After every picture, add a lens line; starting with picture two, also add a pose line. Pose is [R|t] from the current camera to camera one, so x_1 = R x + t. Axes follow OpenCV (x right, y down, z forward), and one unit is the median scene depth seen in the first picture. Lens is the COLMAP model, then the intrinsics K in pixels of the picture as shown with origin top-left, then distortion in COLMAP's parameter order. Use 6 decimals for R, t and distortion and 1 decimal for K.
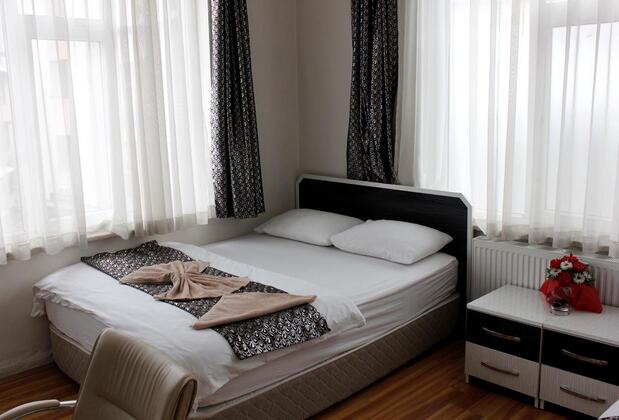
lens RADIAL K [[619.2, 0, 308.7], [0, 619.2, 210.3], [0, 0, 1]] dist [-0.099740, 0.000000]
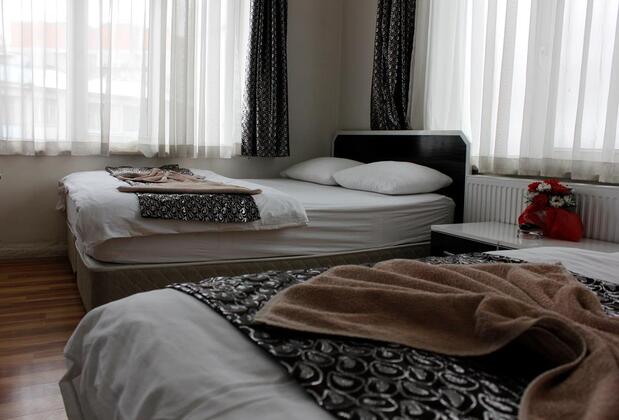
lens RADIAL K [[537.1, 0, 310.4], [0, 537.1, 209.2], [0, 0, 1]] dist [-0.107032, 0.016458]
pose [[0.958457, 0.084041, -0.272577, 0.245336], [-0.104557, 0.992609, -0.061609, 0.160751], [0.265384, 0.087549, 0.960159, 0.147654]]
